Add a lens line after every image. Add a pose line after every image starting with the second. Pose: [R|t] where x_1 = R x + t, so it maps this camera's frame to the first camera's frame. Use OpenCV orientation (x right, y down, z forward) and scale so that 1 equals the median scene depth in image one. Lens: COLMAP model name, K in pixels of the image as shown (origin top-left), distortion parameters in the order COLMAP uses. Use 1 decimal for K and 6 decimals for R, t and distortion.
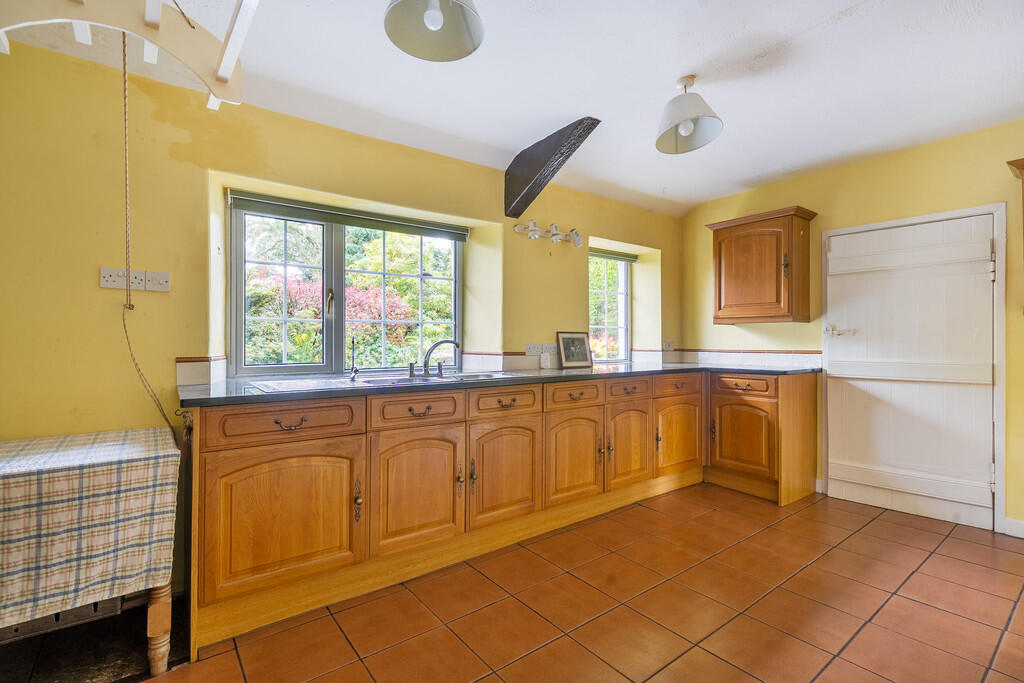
lens RADIAL K [[471.4, 0, 512.3], [0, 471.4, 340.4], [0, 0, 1]] dist [-0.000191, -0.000144]
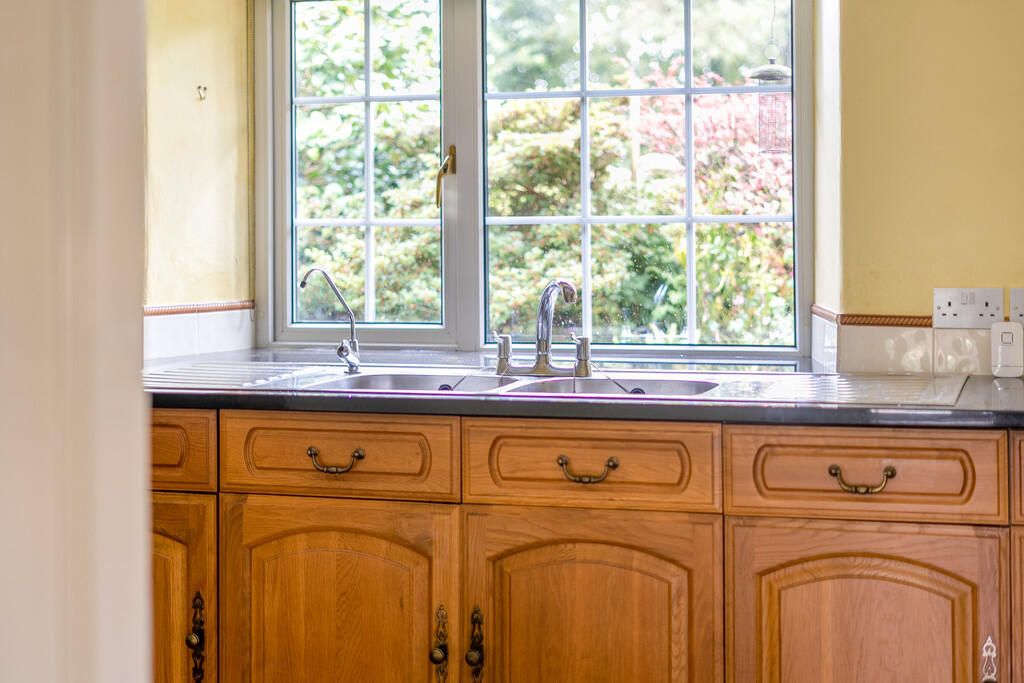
lens RADIAL K [[1466.6, 0, 512.1], [0, 1466.6, 341.3], [0, 0, 1]] dist [-0.027454, 0.000000]
pose [[0.632366, 0.053822, -0.772798, 0.786909], [0.002424, 0.997441, 0.071451, -0.034912], [0.774666, -0.047056, 0.630618, 0.310892]]
